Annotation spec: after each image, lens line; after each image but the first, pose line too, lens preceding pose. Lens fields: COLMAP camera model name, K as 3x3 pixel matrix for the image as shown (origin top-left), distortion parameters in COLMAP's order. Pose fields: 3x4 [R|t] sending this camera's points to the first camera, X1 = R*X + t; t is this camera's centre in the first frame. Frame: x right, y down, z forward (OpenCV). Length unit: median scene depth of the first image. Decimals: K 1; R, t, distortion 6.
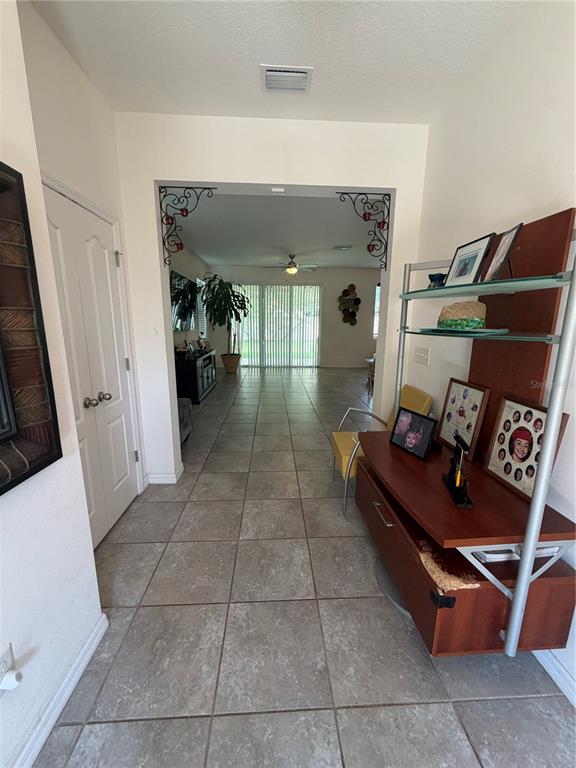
lens RADIAL K [[307.0, 0, 287.9], [0, 307.0, 383.2], [0, 0, 1]] dist [0.002114, -0.000034]
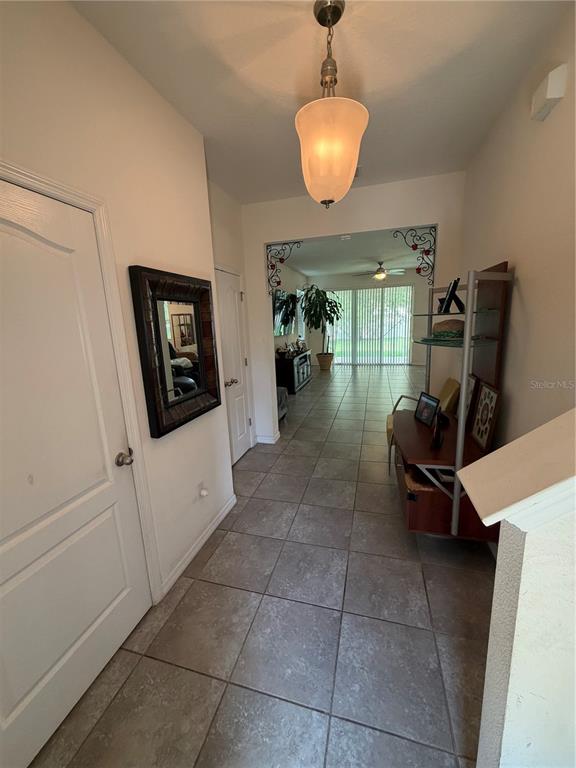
lens RADIAL K [[307.0, 0, 288.1], [0, 307.0, 382.6], [0, 0, 1]] dist [0.002114, -0.000034]
pose [[0.946253, 0.017465, -0.322955, 0.071917], [-0.016337, 0.999847, 0.006204, 0.011129], [0.323014, -0.000595, 0.946394, -0.158165]]
